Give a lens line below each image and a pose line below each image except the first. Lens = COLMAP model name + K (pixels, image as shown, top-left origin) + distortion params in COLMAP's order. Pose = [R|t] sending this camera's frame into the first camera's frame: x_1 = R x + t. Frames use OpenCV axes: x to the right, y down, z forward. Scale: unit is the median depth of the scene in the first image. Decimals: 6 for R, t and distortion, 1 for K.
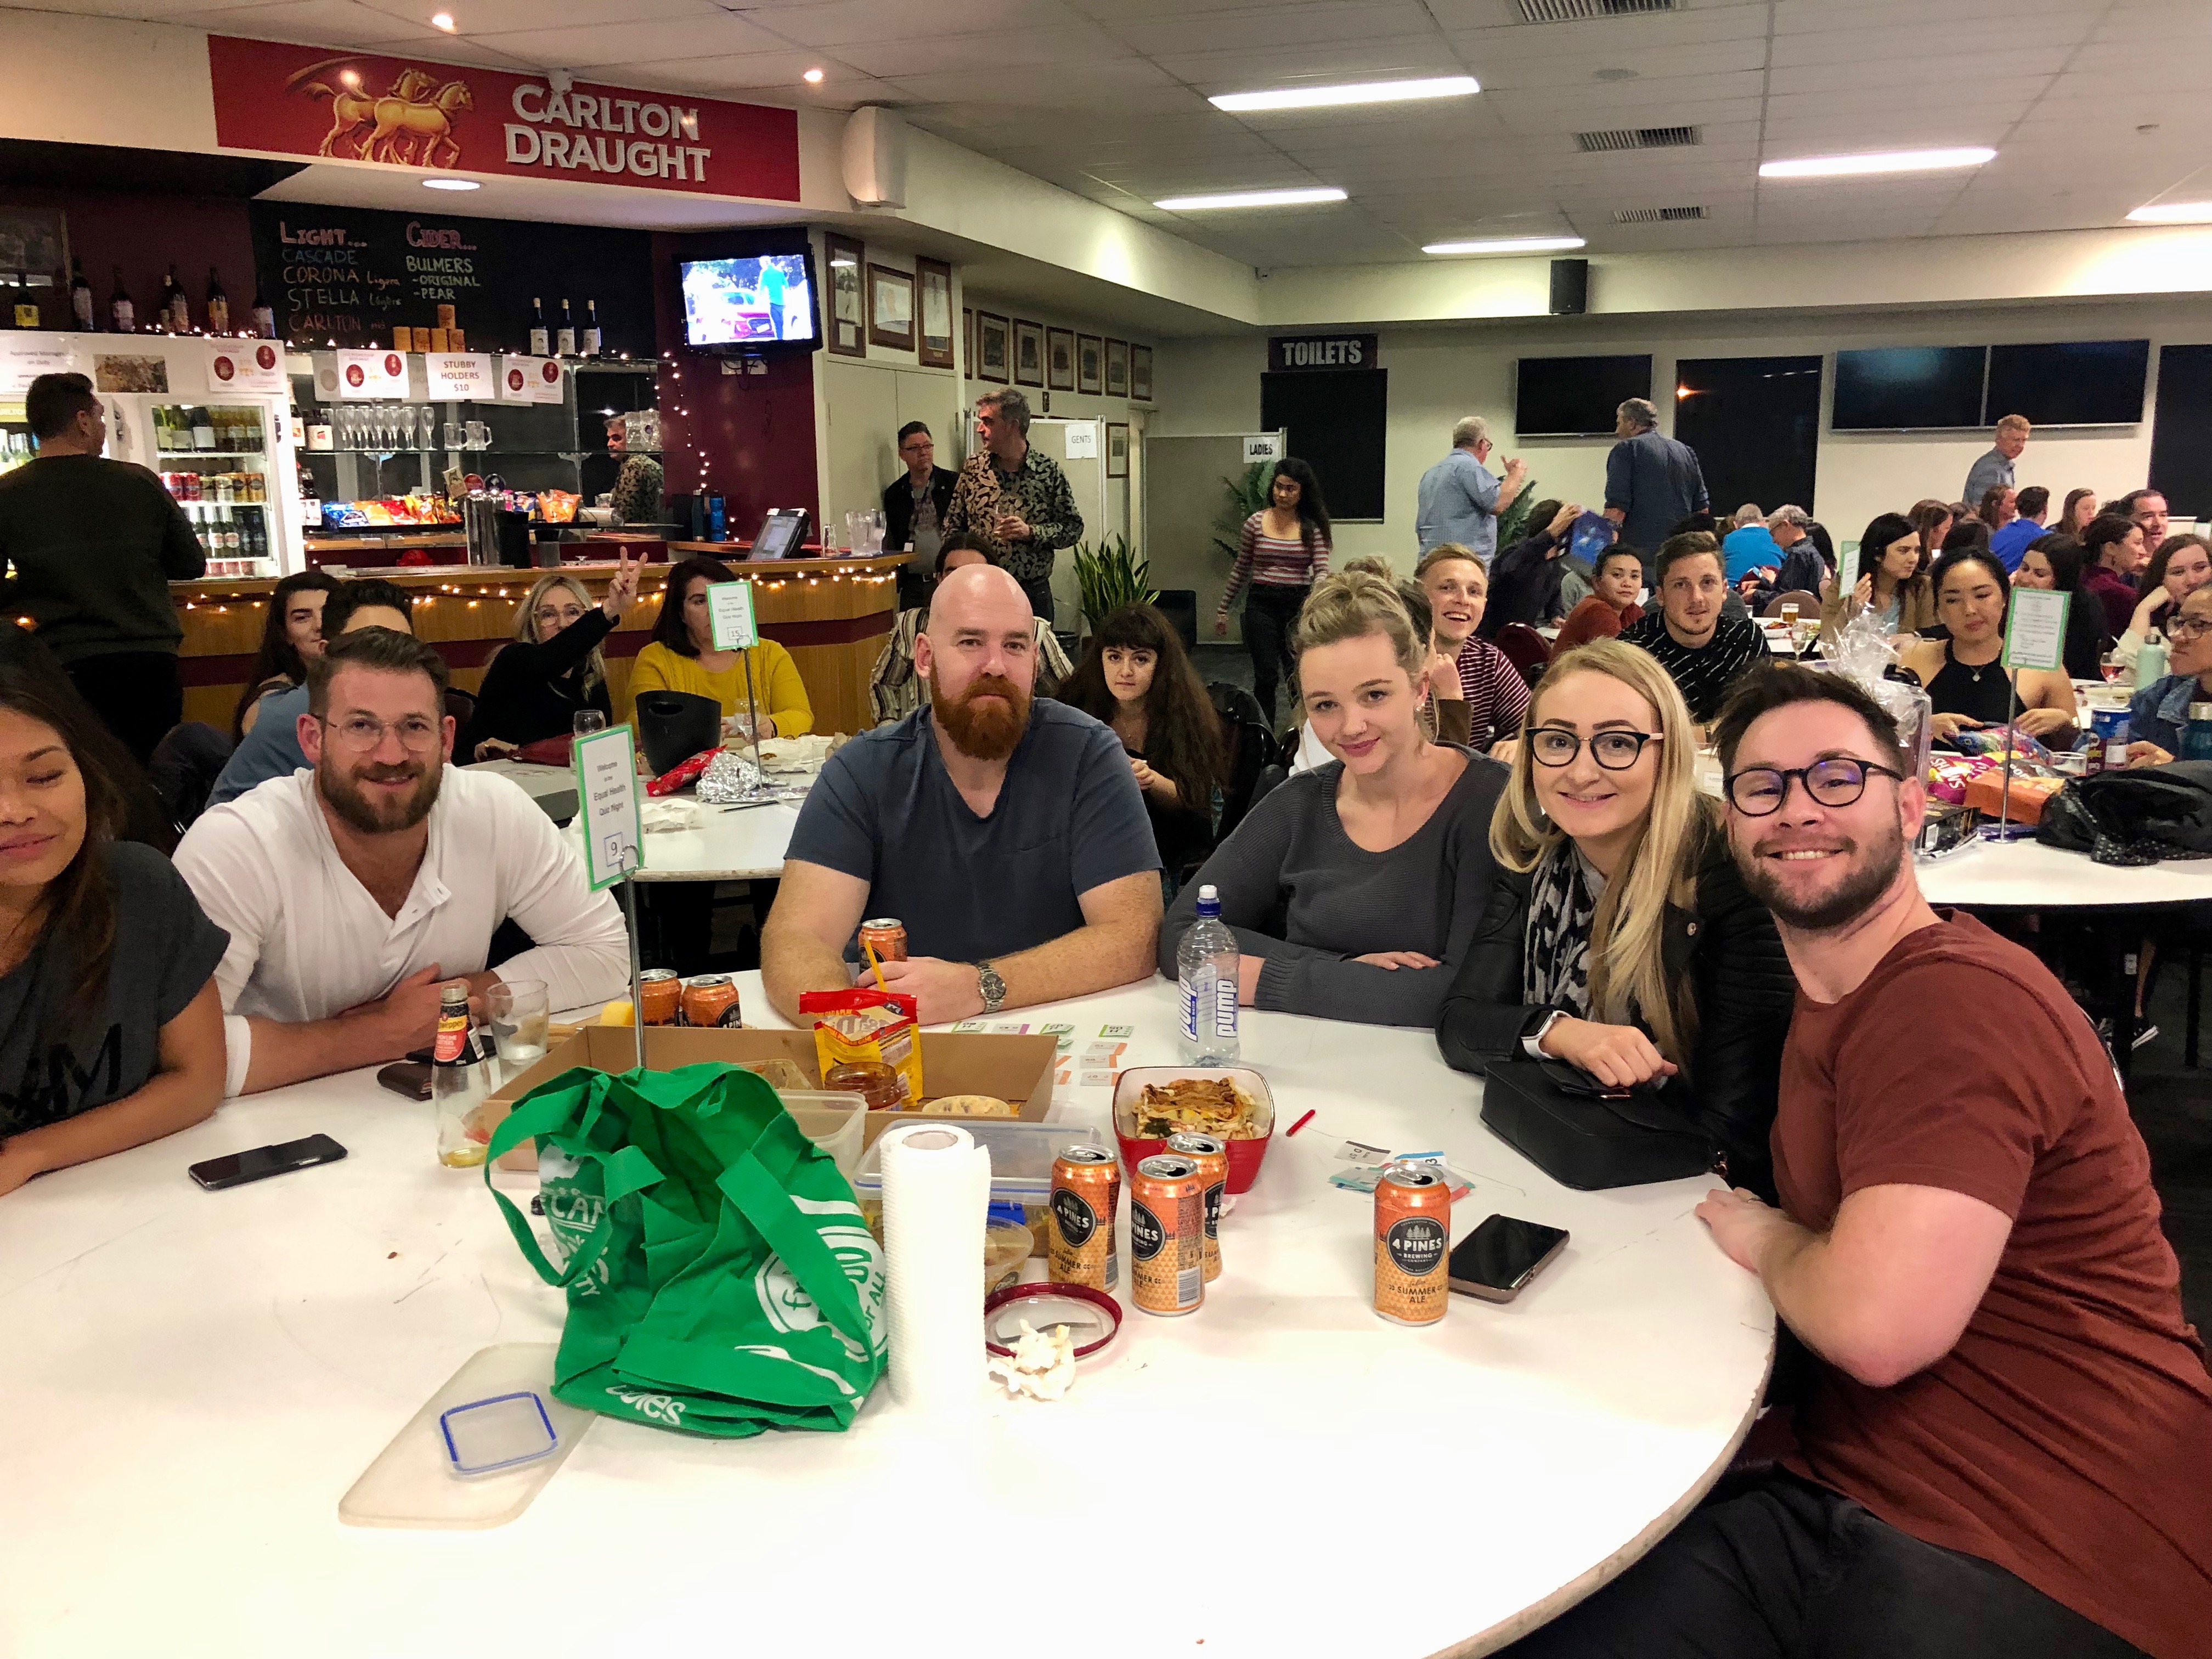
lens RADIAL K [[1836.9, 0, 1129.1], [0, 1836.9, 822.4], [0, 0, 1]] dist [0.034303, -0.029576]
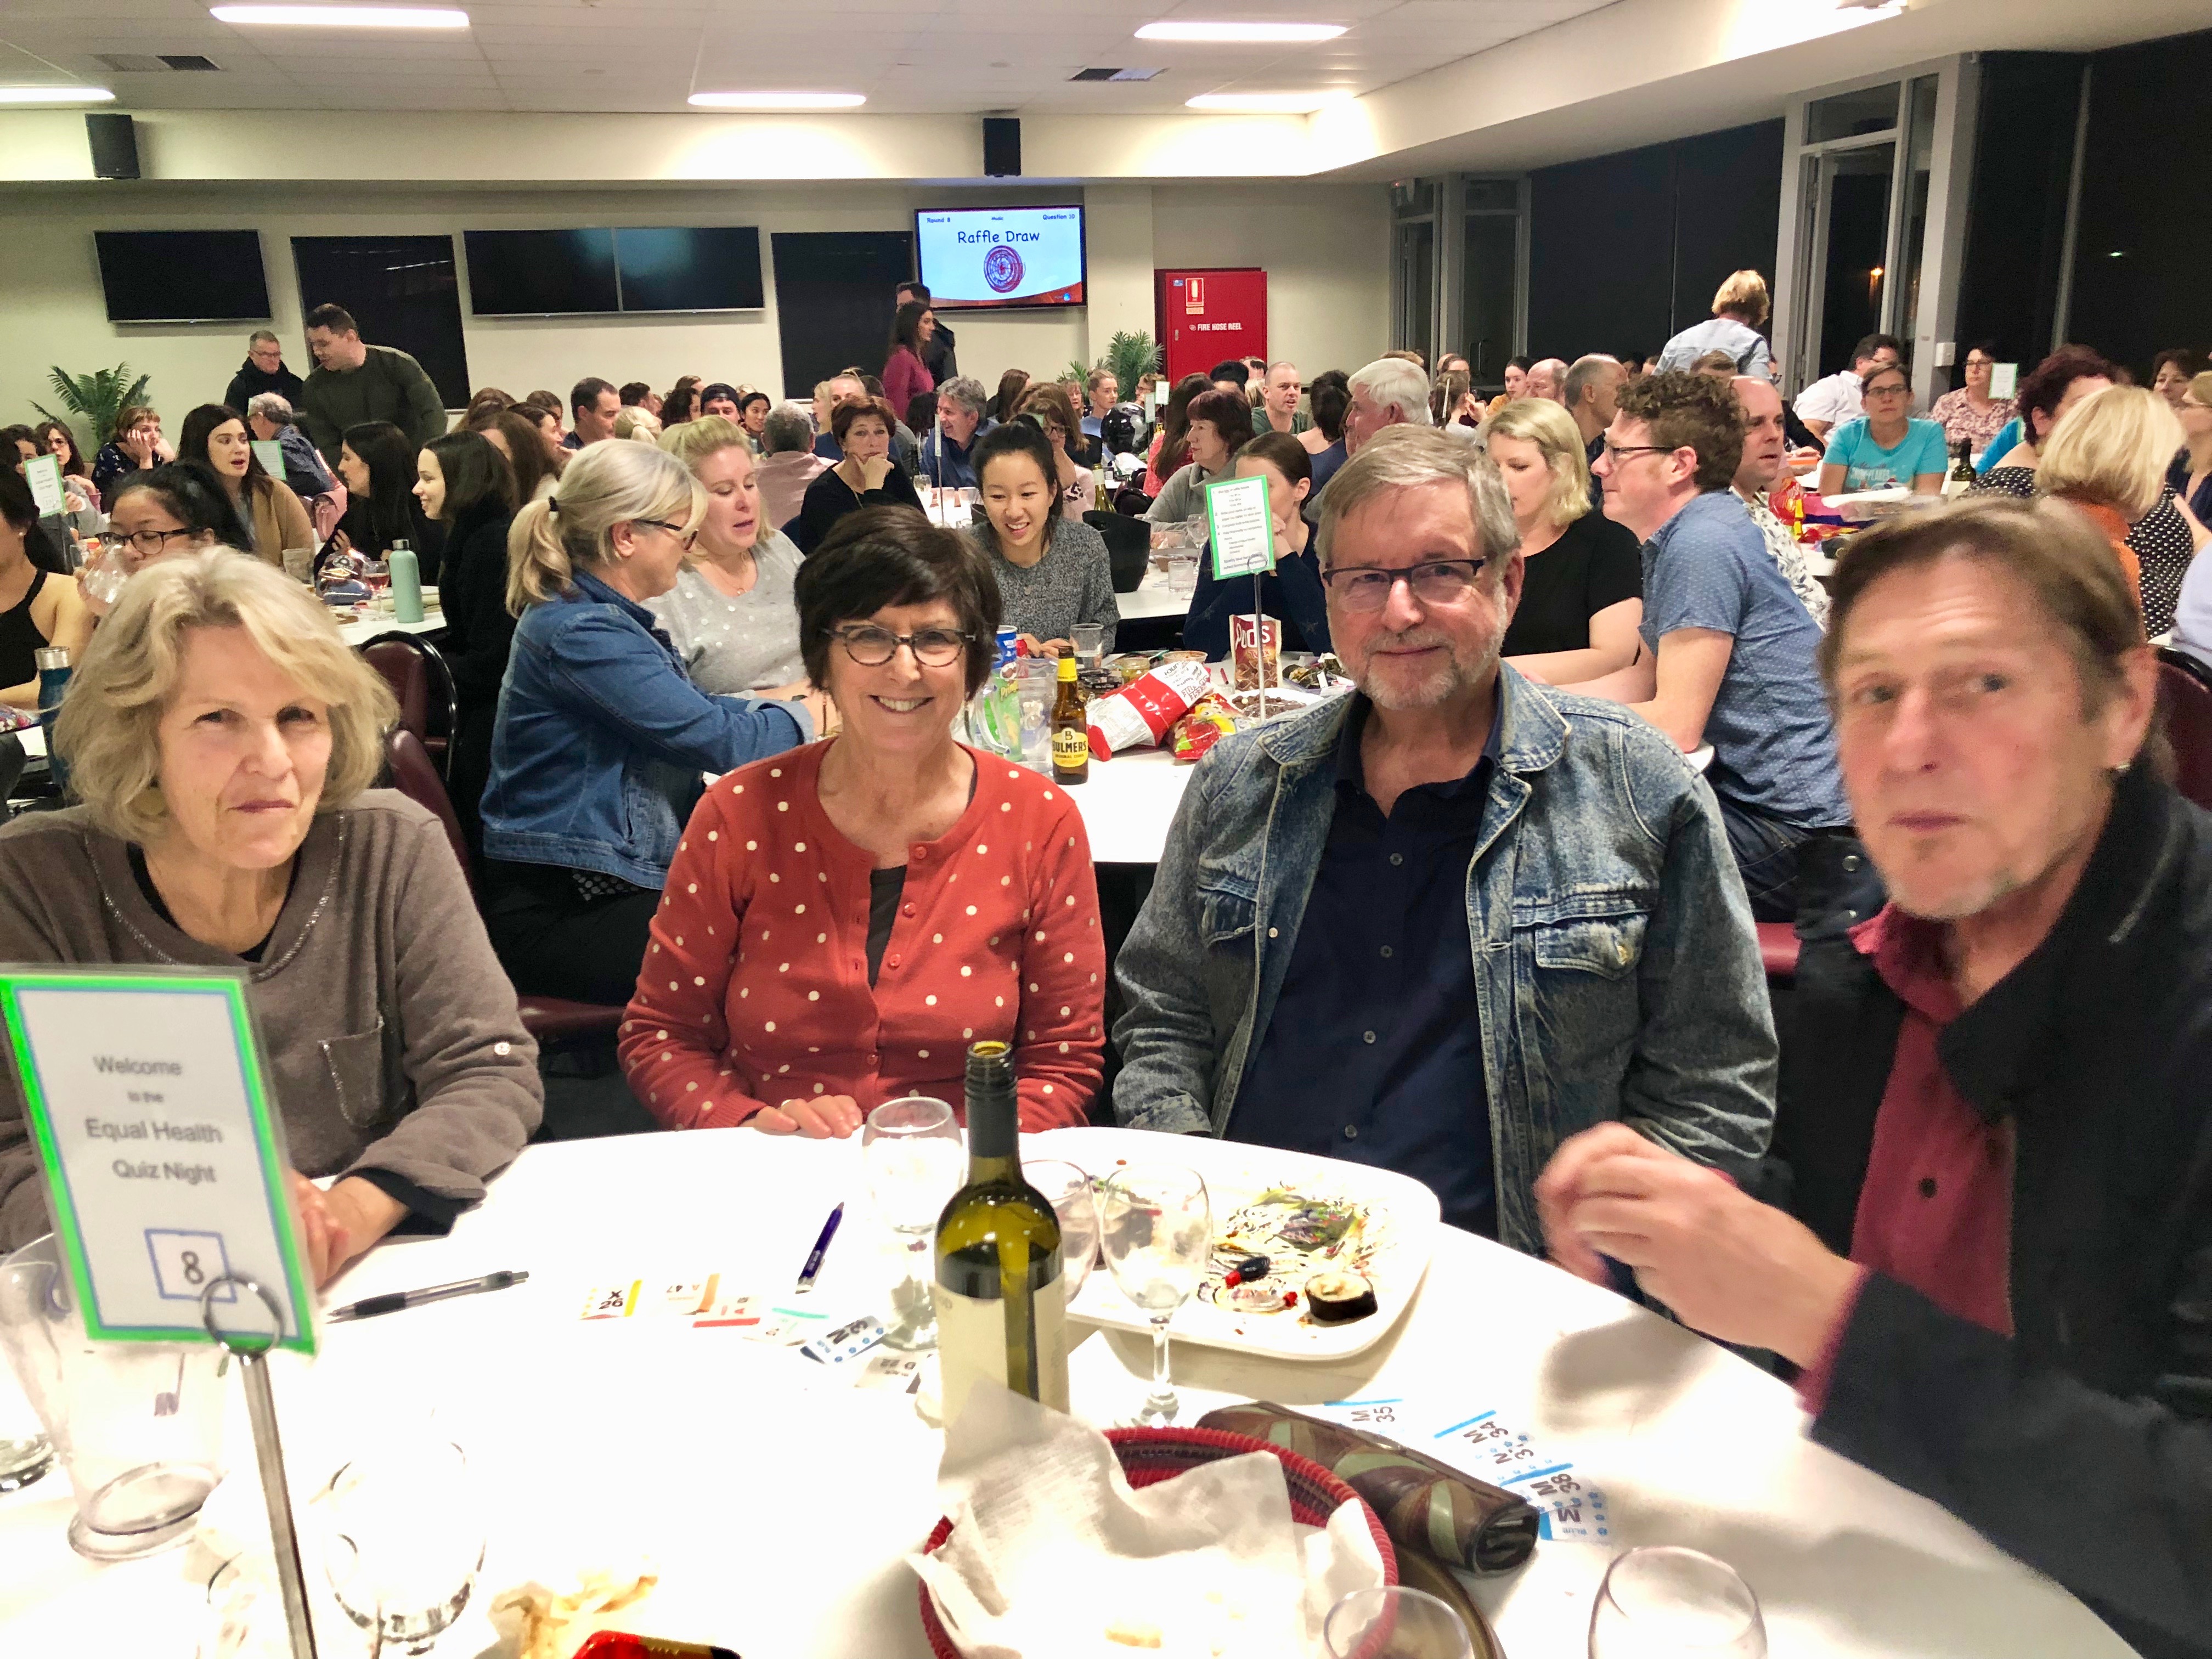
lens RADIAL K [[1836.9, 0, 1118.6], [0, 1836.9, 816.7], [0, 0, 1]] dist [0.034303, -0.029576]
pose [[0.842263, -0.147643, 0.518455, 0.212812], [0.120190, 0.988986, 0.086383, 0.000568], [-0.525498, -0.010444, 0.850731, 0.023051]]
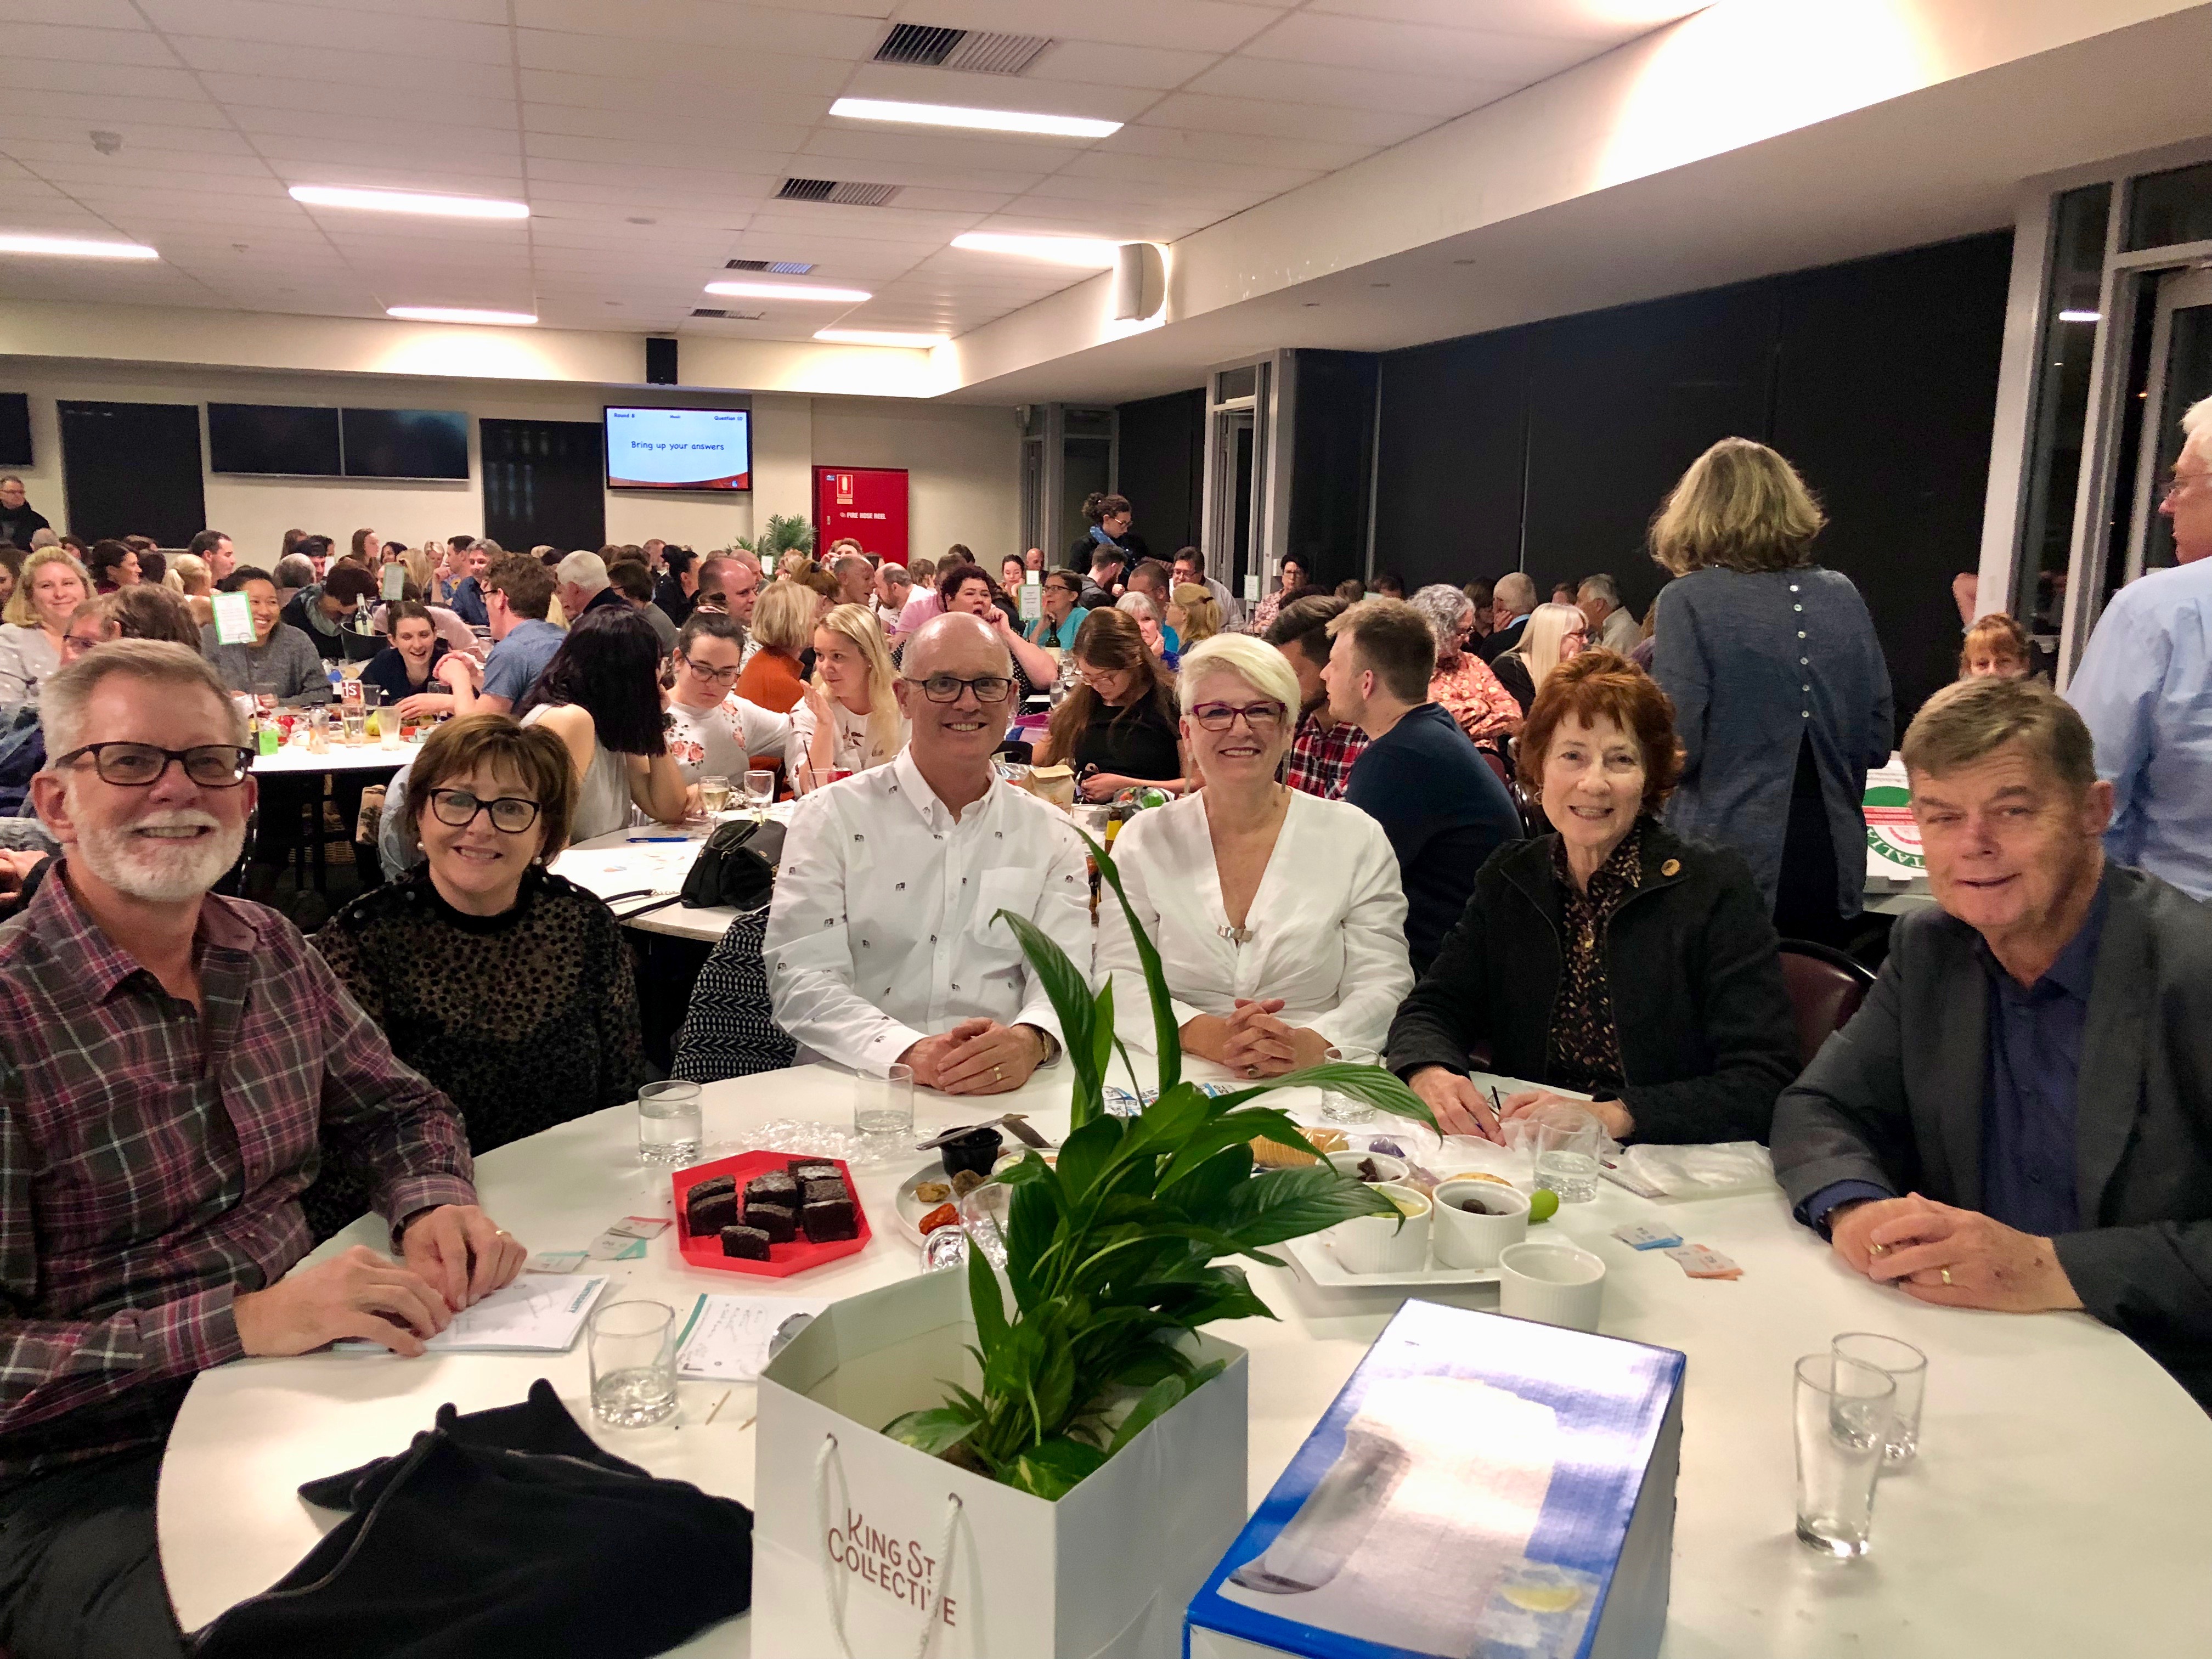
lens RADIAL K [[1836.9, 0, 1132.6], [0, 1836.9, 864.2], [0, 0, 1]] dist [0.034303, -0.029576]
pose [[0.818257, -0.074946, 0.569946, 0.290734], [0.076311, 0.996852, 0.021524, 0.074473], [-0.569765, 0.025881, 0.821400, -0.405294]]
